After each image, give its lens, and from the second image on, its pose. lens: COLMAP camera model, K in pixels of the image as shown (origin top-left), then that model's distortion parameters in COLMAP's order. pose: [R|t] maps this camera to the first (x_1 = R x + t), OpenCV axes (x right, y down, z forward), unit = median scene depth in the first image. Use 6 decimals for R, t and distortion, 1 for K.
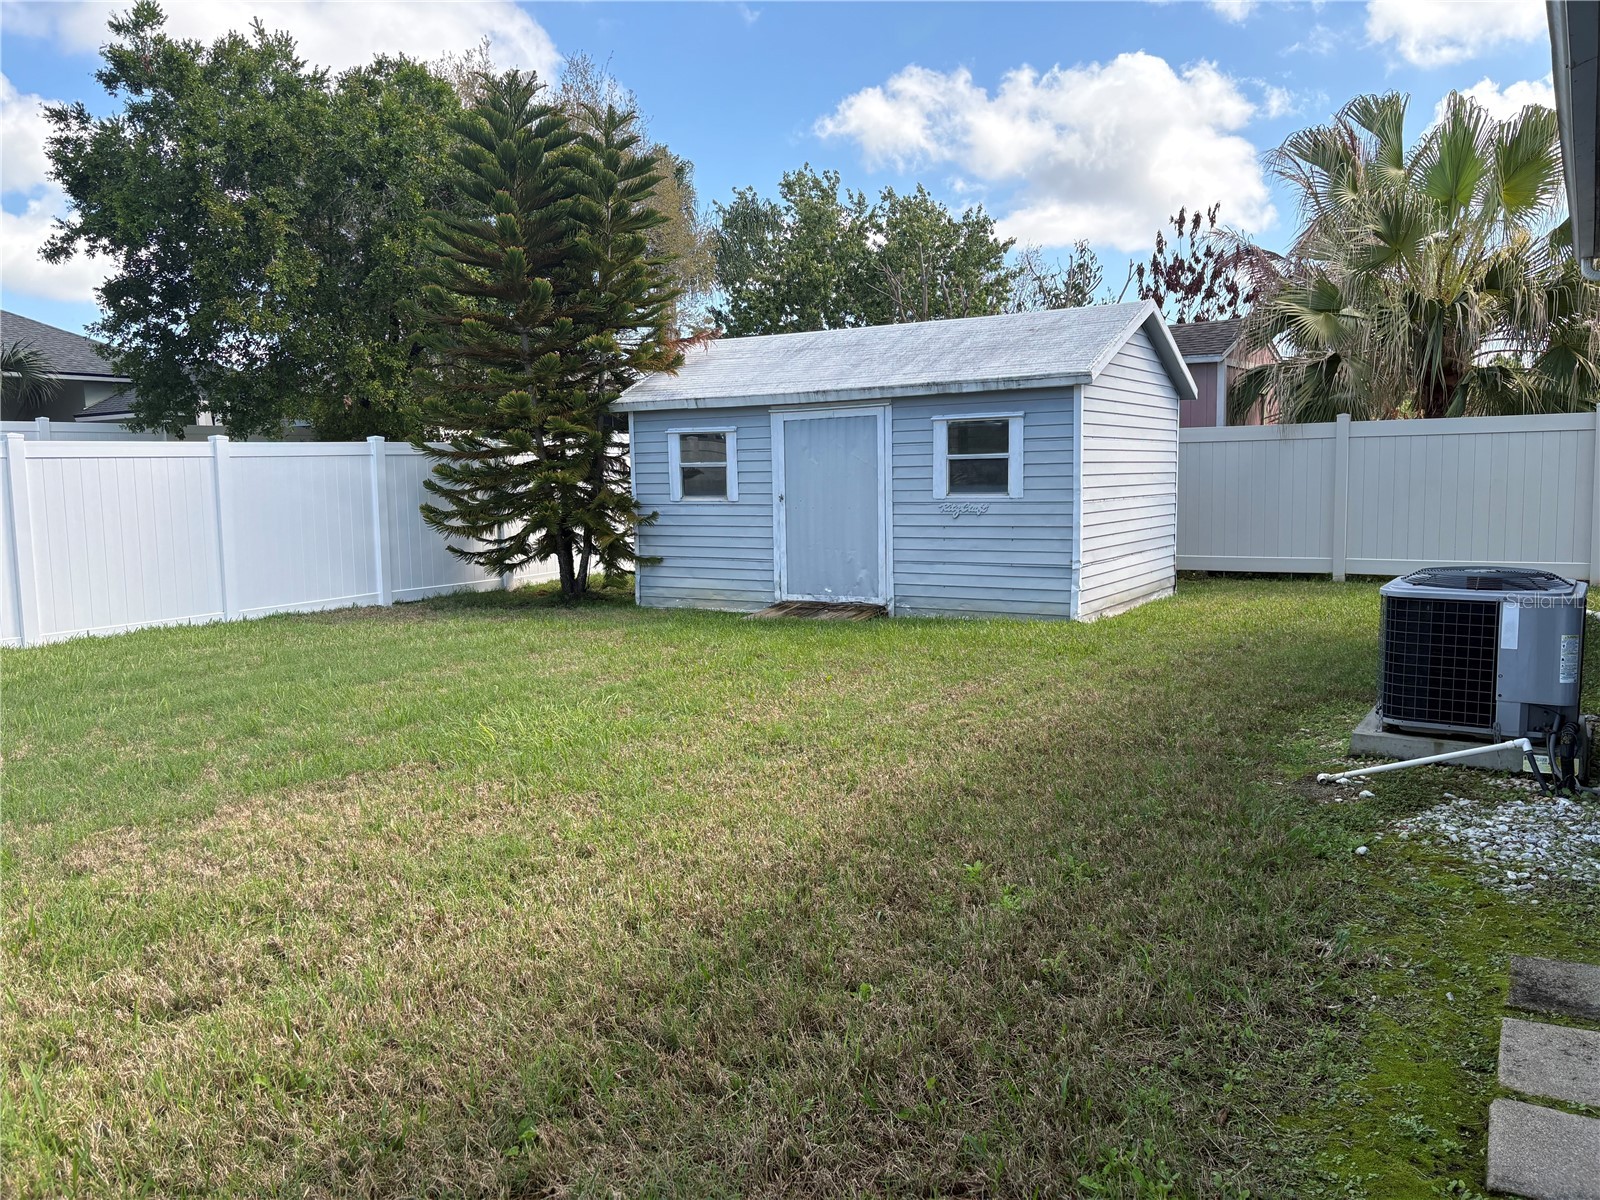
lens RADIAL K [[1193.6, 0, 800.0], [0, 1193.6, 600.0], [0, 0, 1]] dist [0.063843, -0.061108]
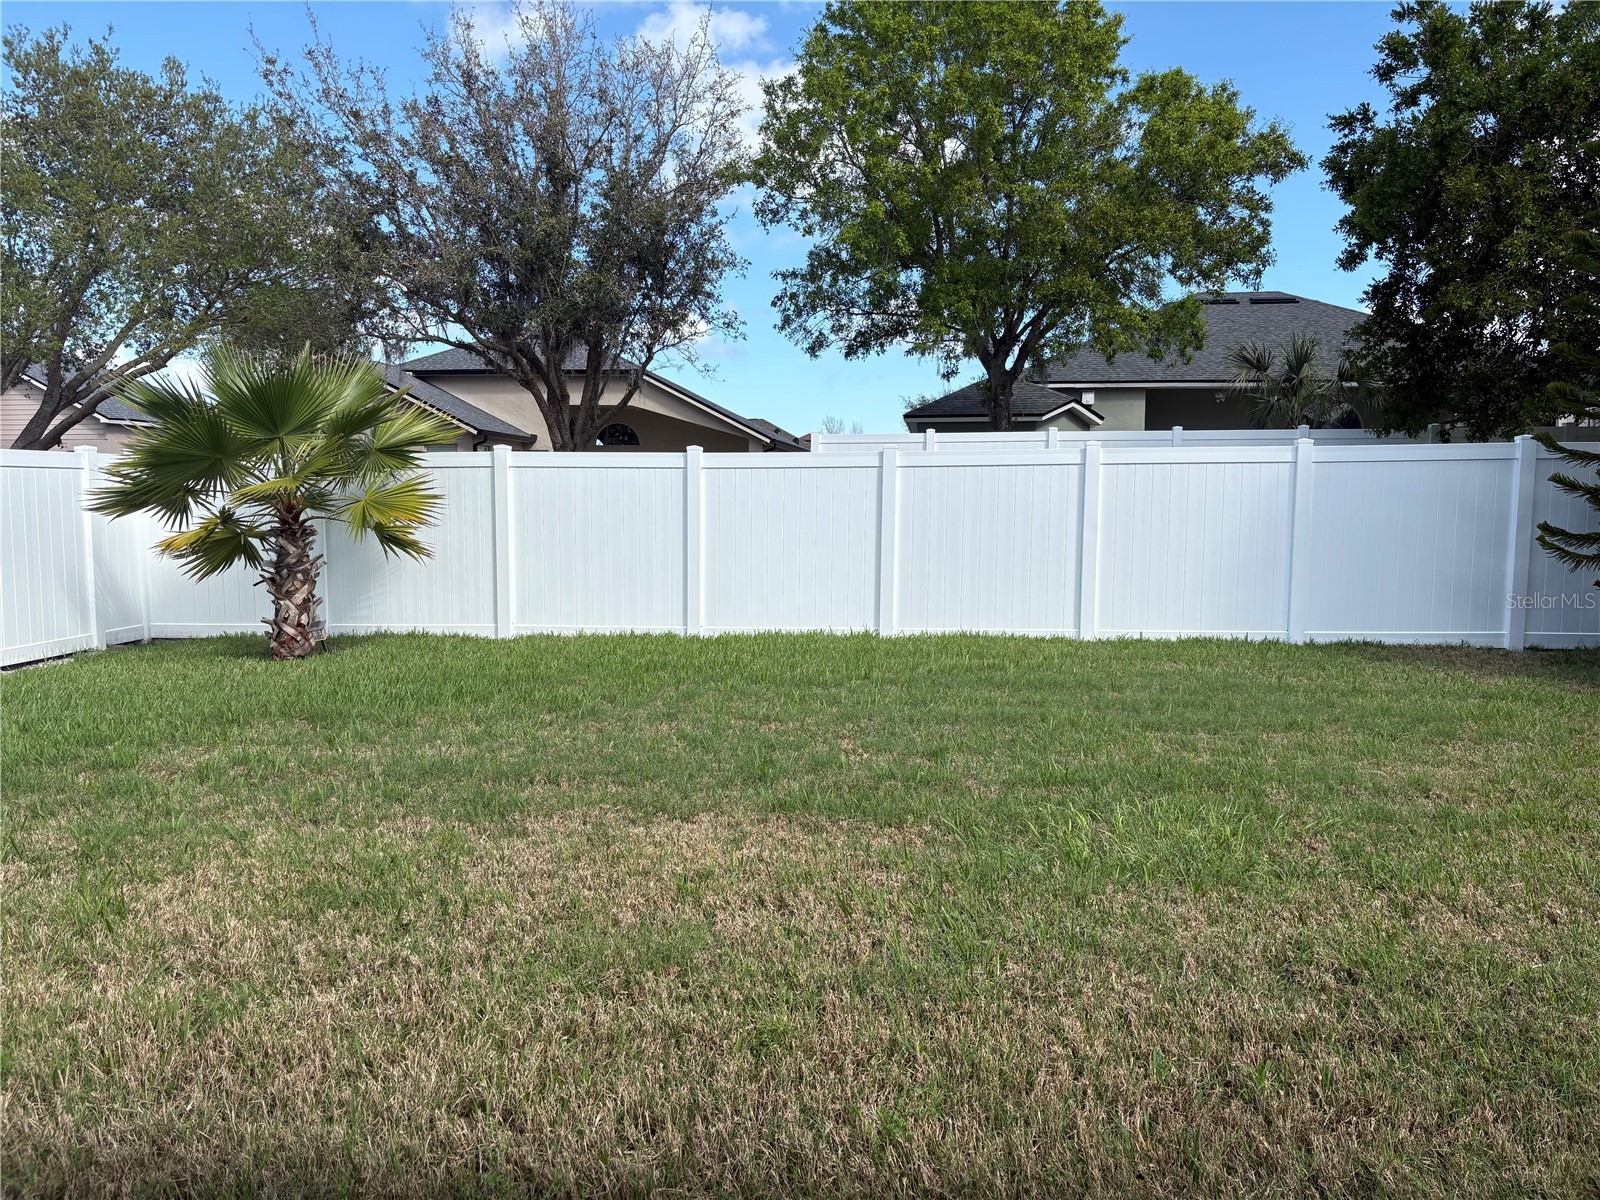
lens RADIAL K [[1193.6, 0, 800.0], [0, 1193.6, 600.0], [0, 0, 1]] dist [0.063843, -0.061108]
pose [[0.446129, 0.102634, -0.889064, 0.155002], [-0.105372, 0.992517, 0.061701, -0.027718], [0.888744, 0.066155, 0.453606, 0.221784]]
